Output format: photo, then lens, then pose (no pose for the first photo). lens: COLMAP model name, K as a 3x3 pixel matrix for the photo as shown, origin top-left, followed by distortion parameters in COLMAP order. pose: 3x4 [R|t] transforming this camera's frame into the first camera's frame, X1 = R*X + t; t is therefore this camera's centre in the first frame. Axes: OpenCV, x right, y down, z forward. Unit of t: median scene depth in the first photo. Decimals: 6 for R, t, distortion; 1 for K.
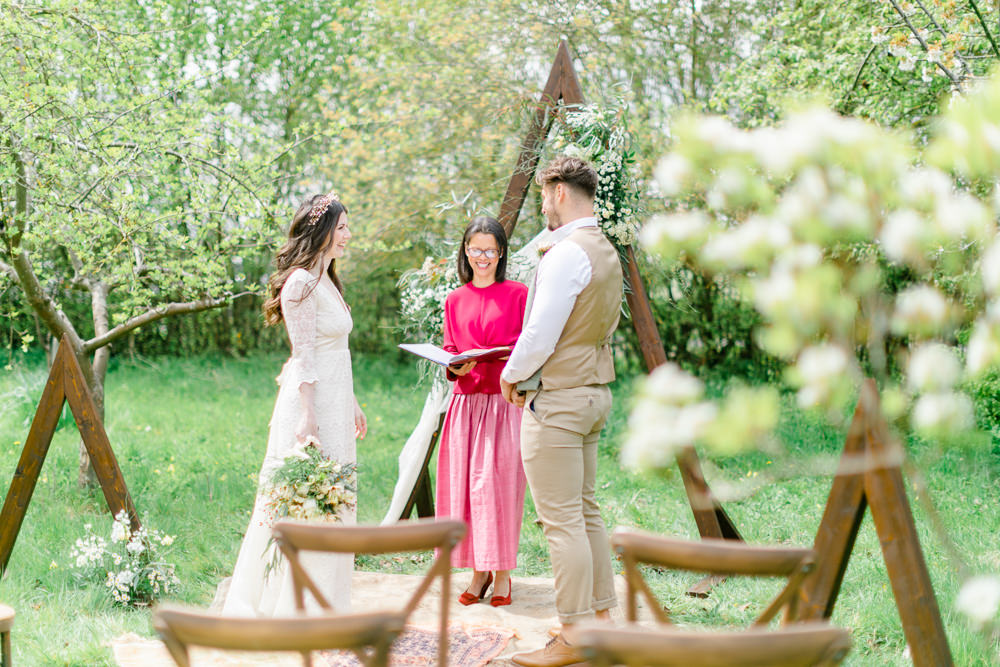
lens RADIAL K [[1423.8, 0, 500.0], [0, 1423.8, 333.5], [0, 0, 1]] dist [0.027625, -0.020614]
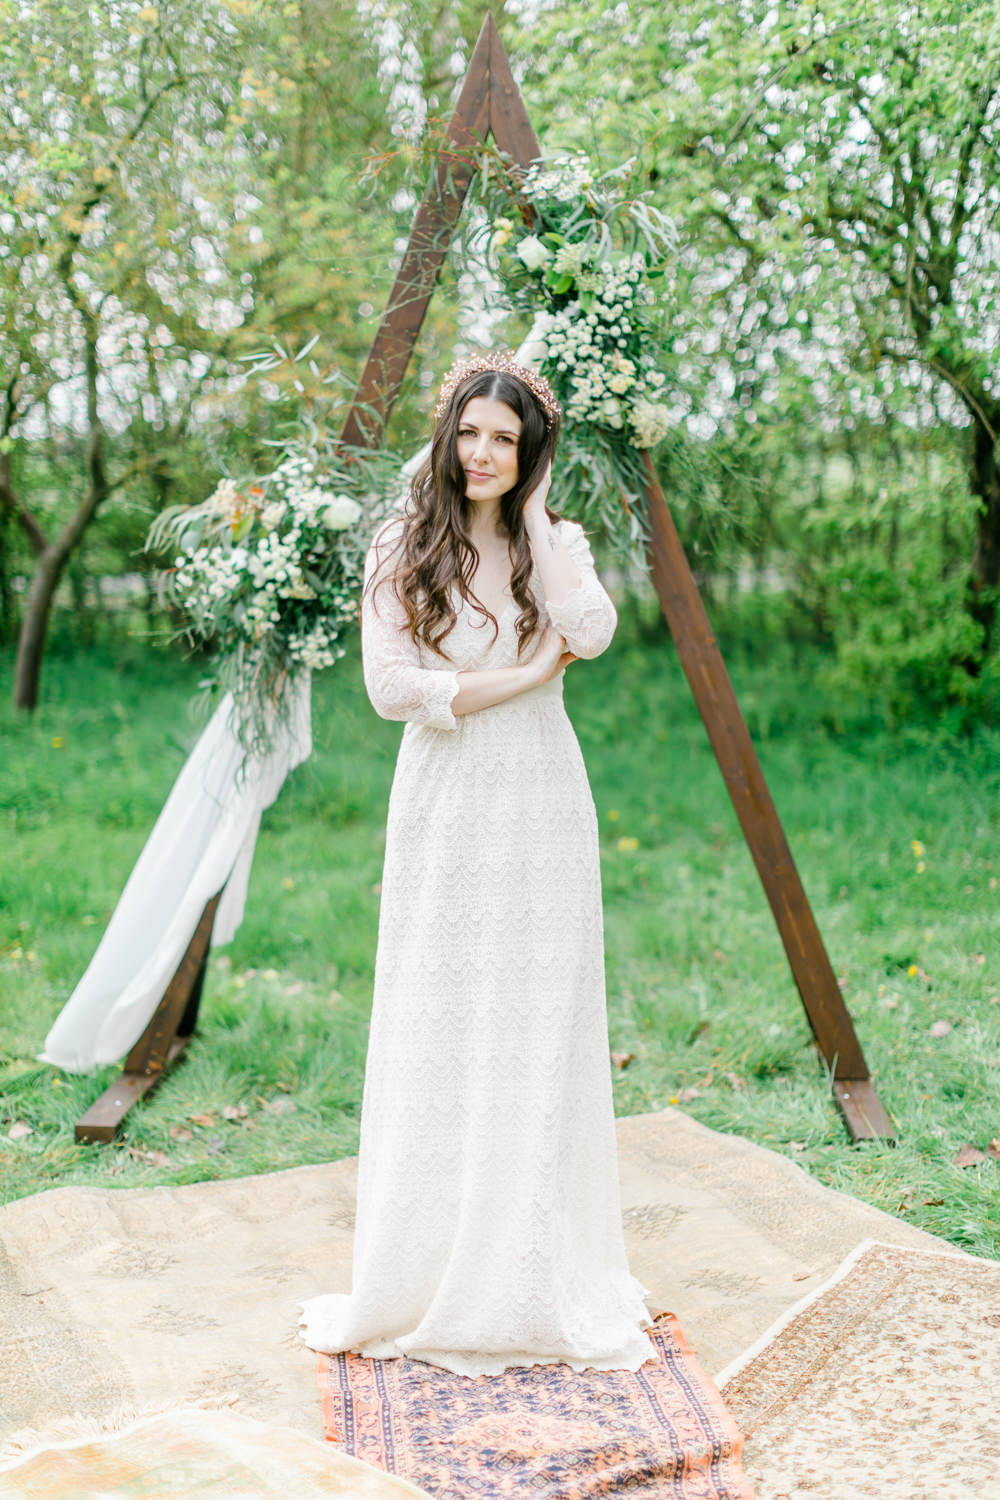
lens RADIAL K [[2135.7, 0, 500.0], [0, 2135.7, 750.0], [0, 0, 1]] dist [0.027625, -0.020614]
pose [[0.935800, -0.066973, 0.346112, -0.221496], [0.034829, 0.994549, 0.098277, -0.031982], [-0.350807, -0.079913, 0.933032, 0.315518]]
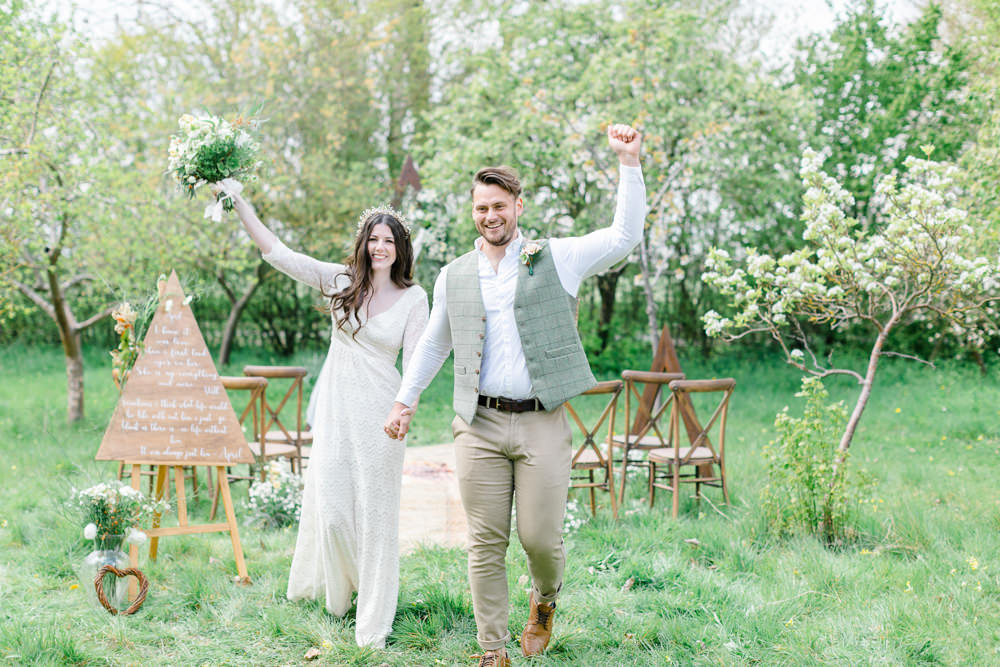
lens RADIAL K [[1421.8, 0, 486.0], [0, 1421.8, 333.2], [0, 0, 1]] dist [0.049864, 0.011275]
pose [[0.922627, -0.017638, 0.385291, -0.574308], [0.017457, 0.999840, 0.003969, 0.017680], [-0.385299, 0.003064, 0.922787, -0.708419]]
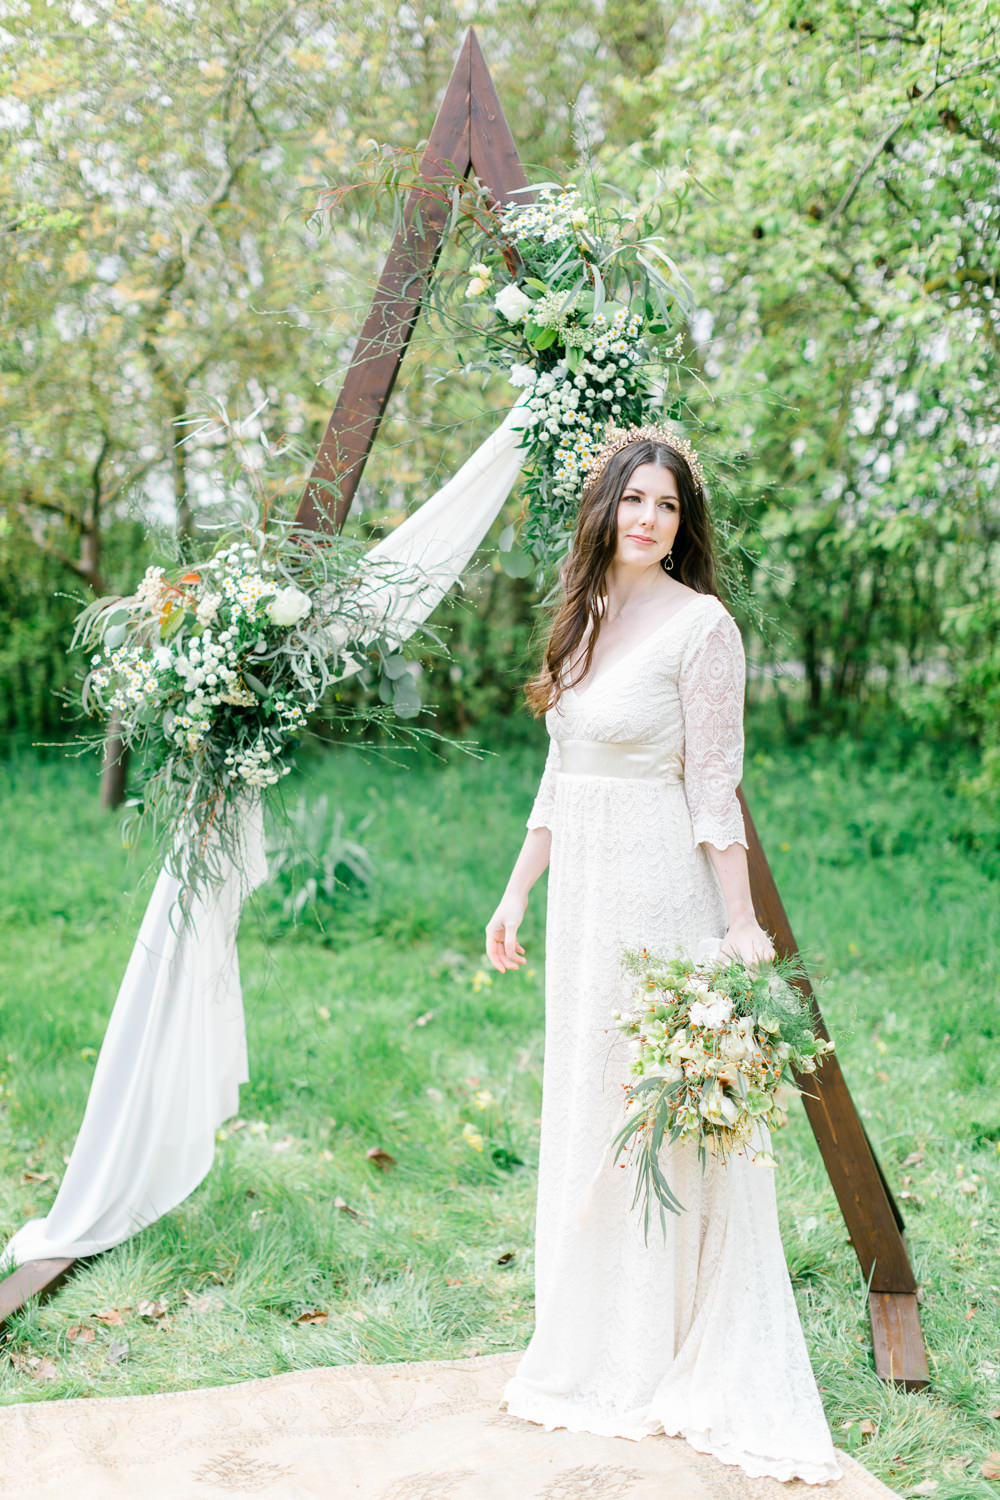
lens RADIAL K [[2132.6, 0, 494.7], [0, 2132.6, 759.8], [0, 0, 1]] dist [0.049864, 0.011275]
pose [[0.967262, -0.040460, 0.250532, -0.113773], [0.026331, 0.997881, 0.059495, -0.033569], [-0.252409, -0.050950, 0.966278, 0.401242]]
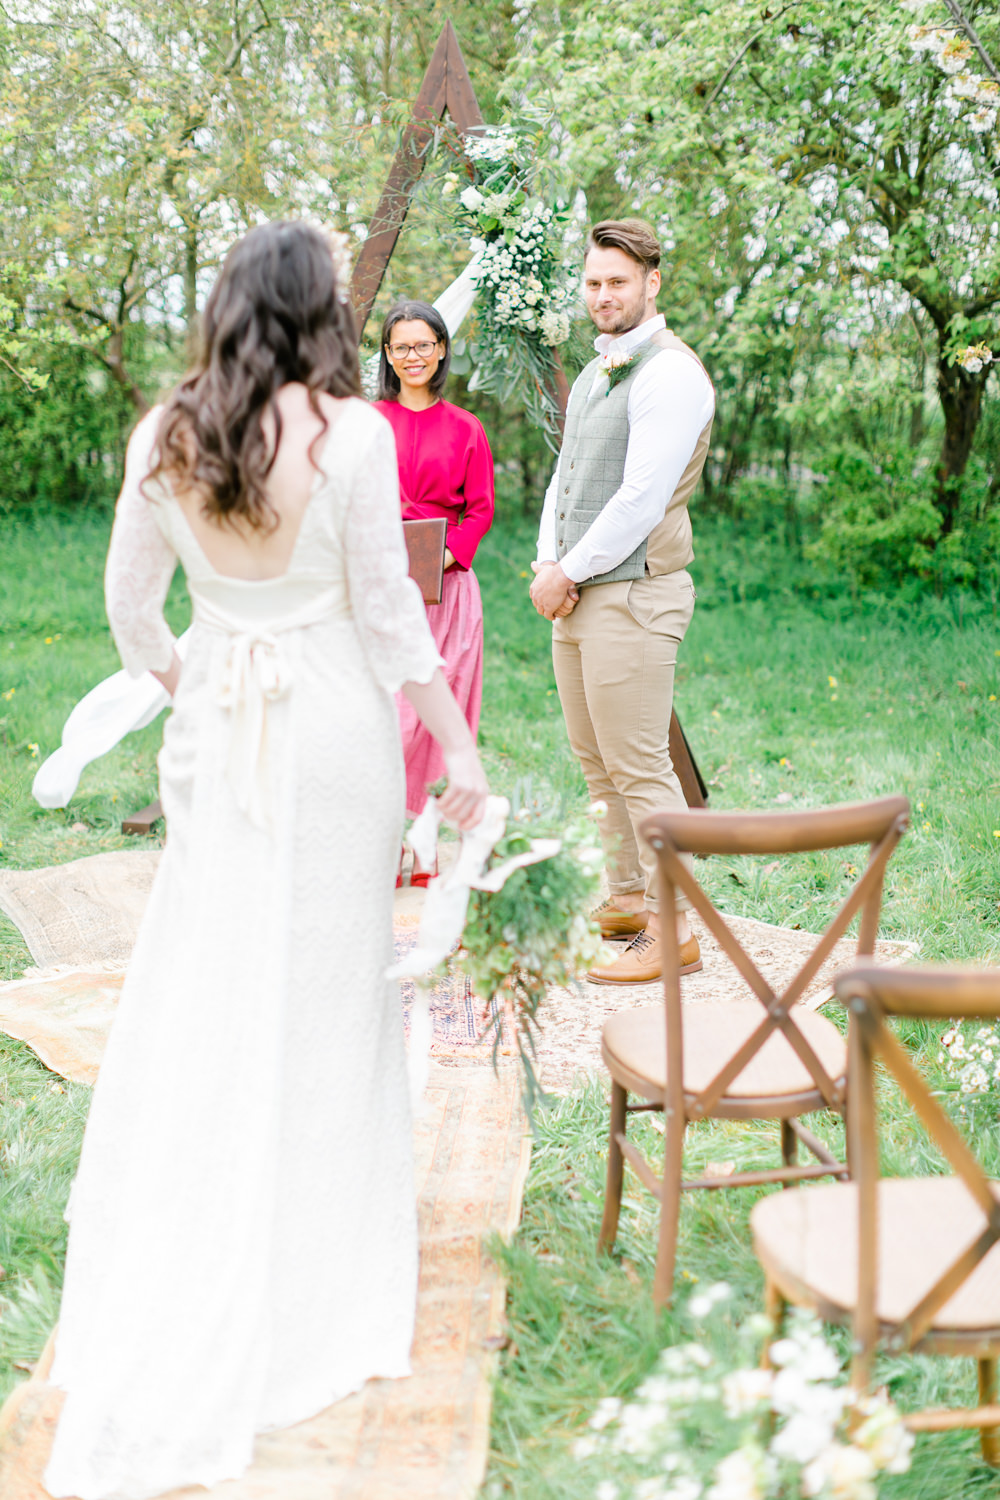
lens RADIAL K [[2135.7, 0, 500.0], [0, 2135.7, 750.0], [0, 0, 1]] dist [0.027625, -0.020614]
pose [[0.957916, -0.047649, 0.283067, -0.227530], [0.006516, 0.989482, 0.144512, -0.019181], [-0.286975, -0.136586, 0.948151, 0.029341]]
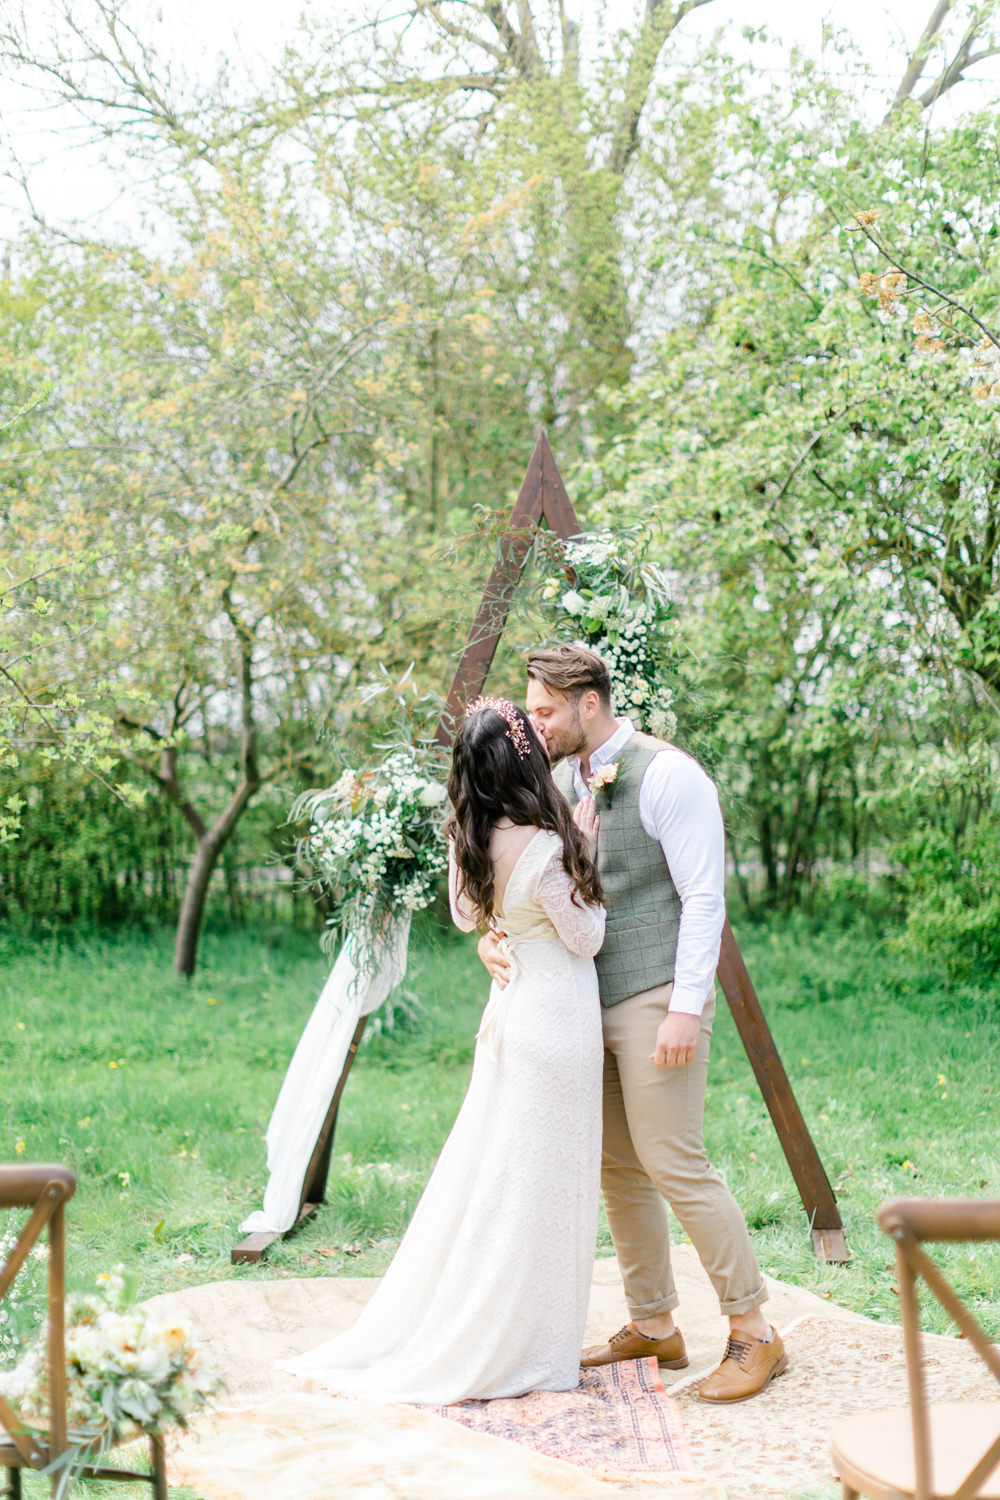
lens RADIAL K [[2272.3, 0, 509.1], [0, 2272.3, 798.7], [0, 0, 1]] dist [0.004359, 0.049886]
pose [[0.957759, -0.034501, 0.285496, -0.278856], [0.041717, 0.998944, -0.019228, -0.018984], [-0.284531, 0.030326, 0.958187, 0.010958]]
